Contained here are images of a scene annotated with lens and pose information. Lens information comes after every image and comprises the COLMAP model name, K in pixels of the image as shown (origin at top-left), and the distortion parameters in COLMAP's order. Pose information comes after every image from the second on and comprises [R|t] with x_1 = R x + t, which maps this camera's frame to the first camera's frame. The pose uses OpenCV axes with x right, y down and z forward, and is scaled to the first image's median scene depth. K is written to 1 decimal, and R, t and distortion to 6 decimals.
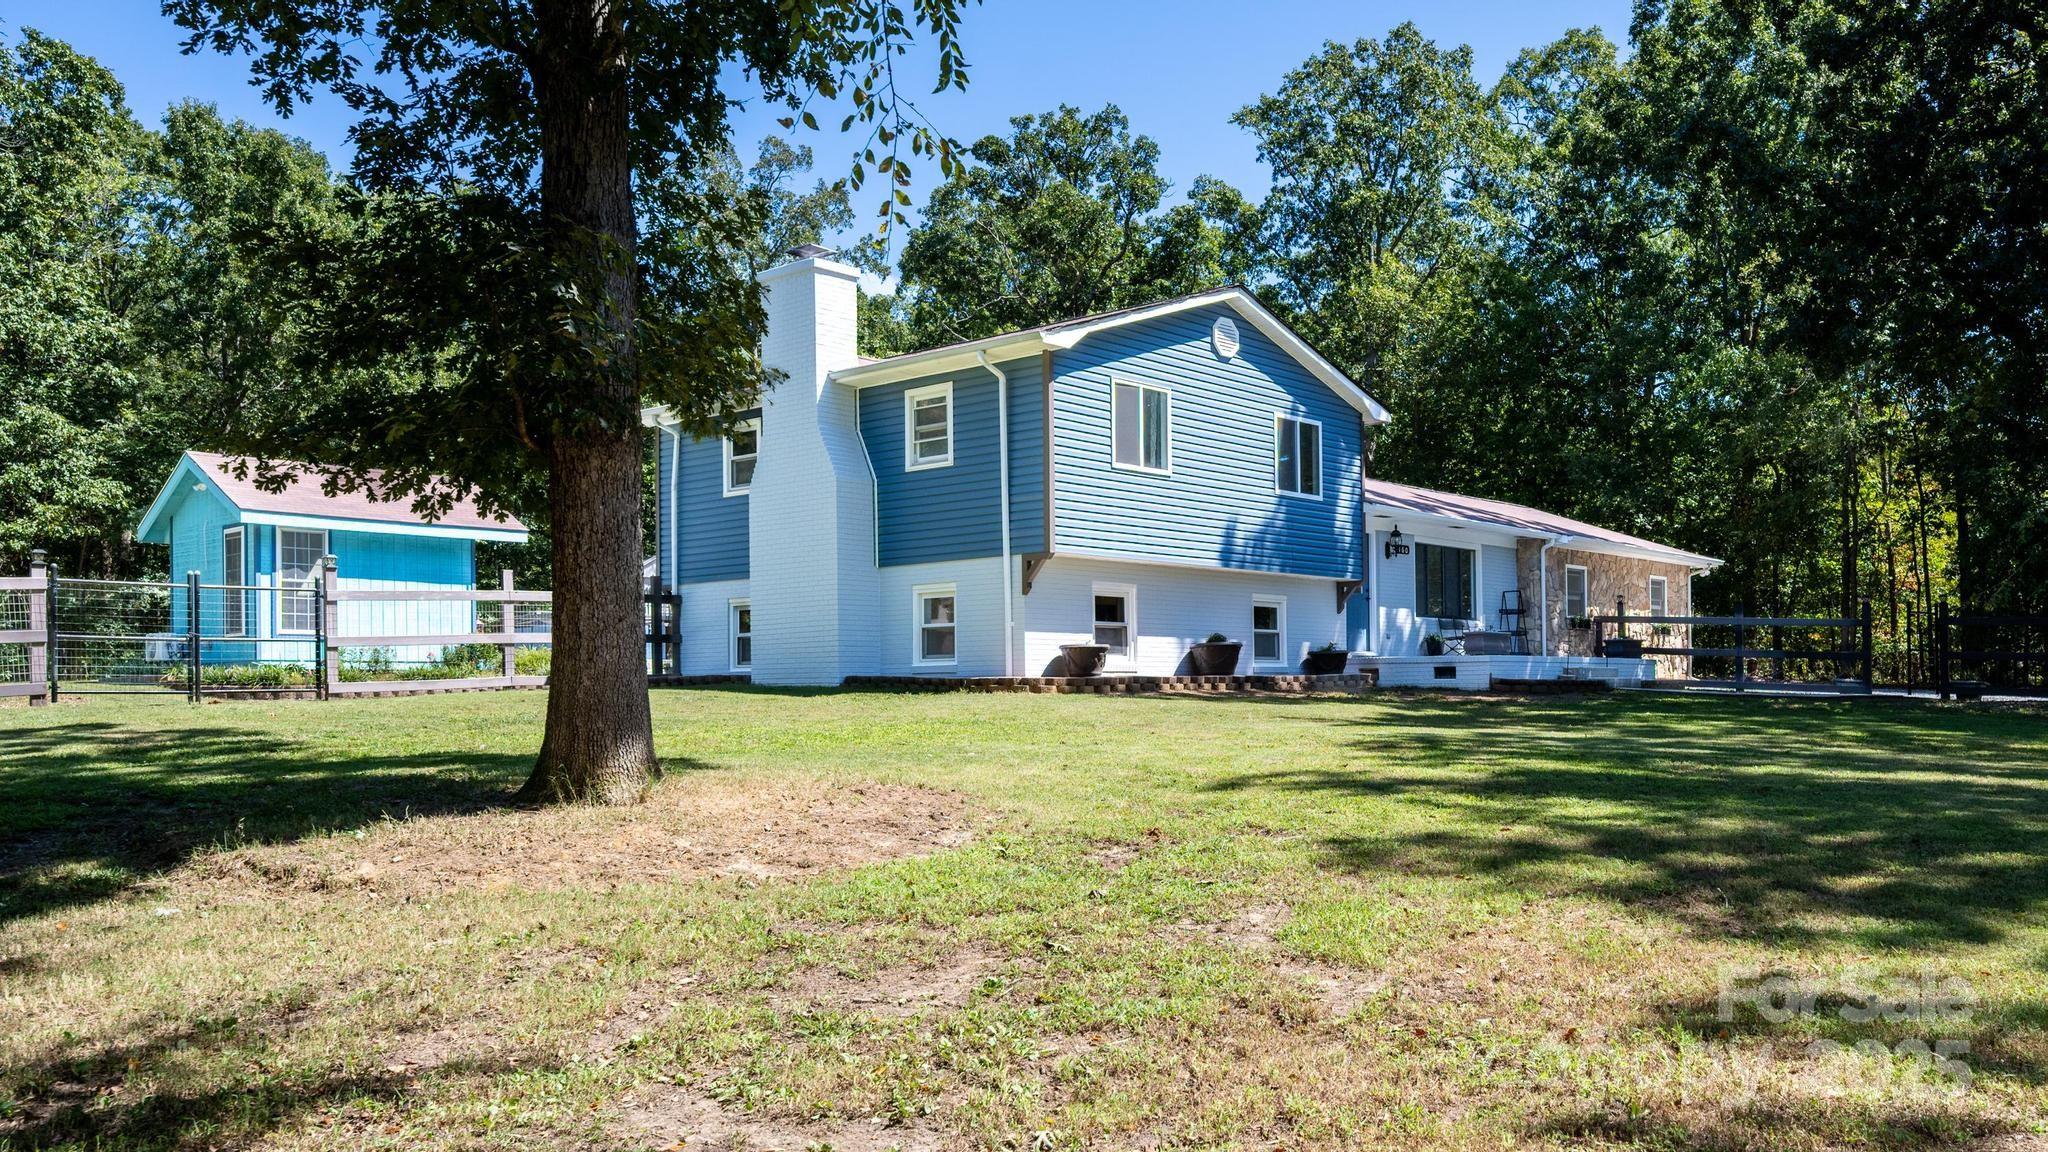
lens RADIAL K [[1583.7, 0, 1182.8], [0, 1583.7, 645.2], [0, 0, 1]] dist [-0.005128, -0.001220]
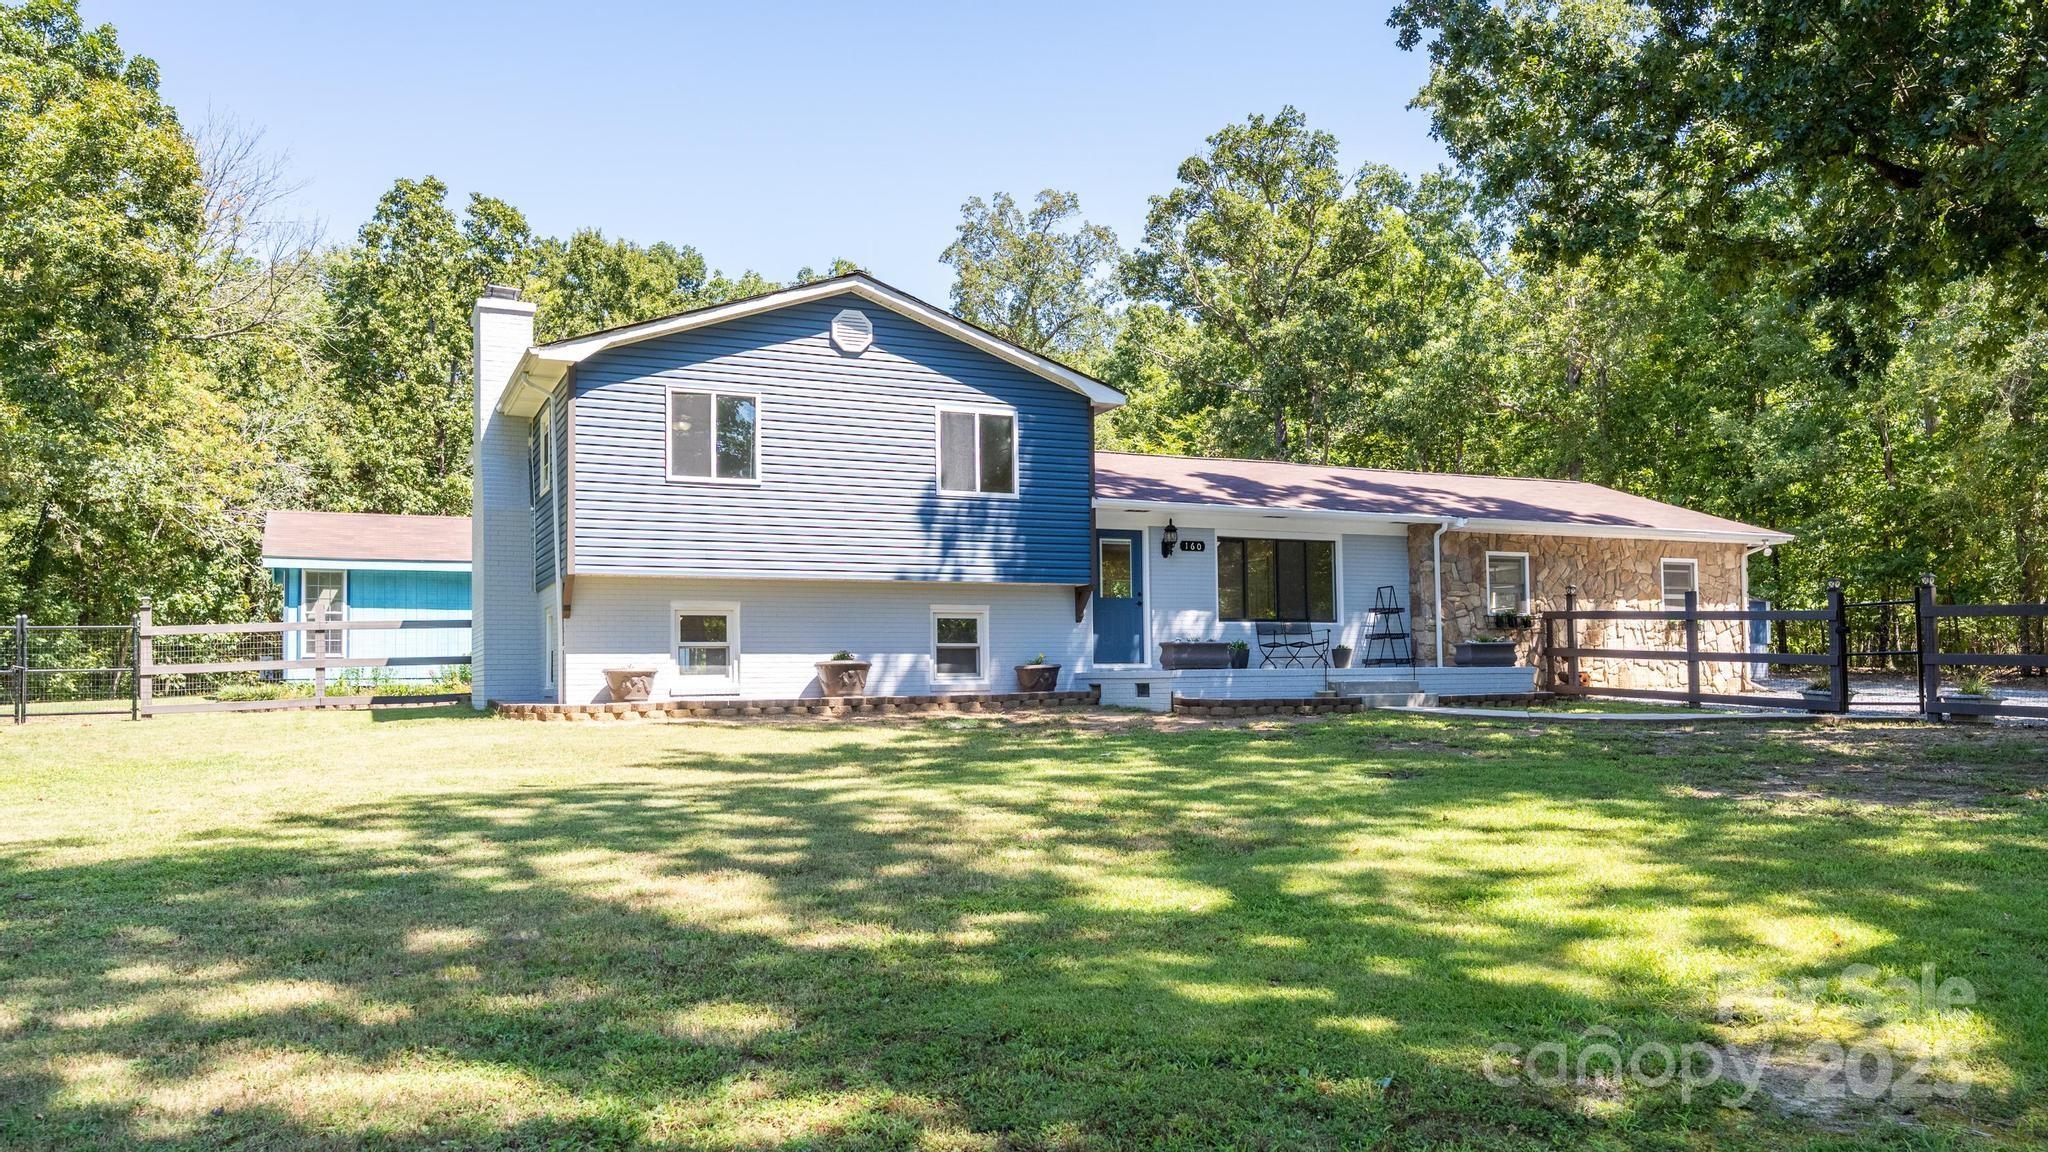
lens RADIAL K [[1414.8, 0, 1024.0], [0, 1414.8, 620.4], [0, 0, 1]] dist [0.008056, 0.006094]
pose [[0.905705, -0.022806, -0.423294, 0.390672], [0.018544, 0.999727, -0.014185, -0.009784], [0.423502, 0.004998, 0.905881, 0.247807]]
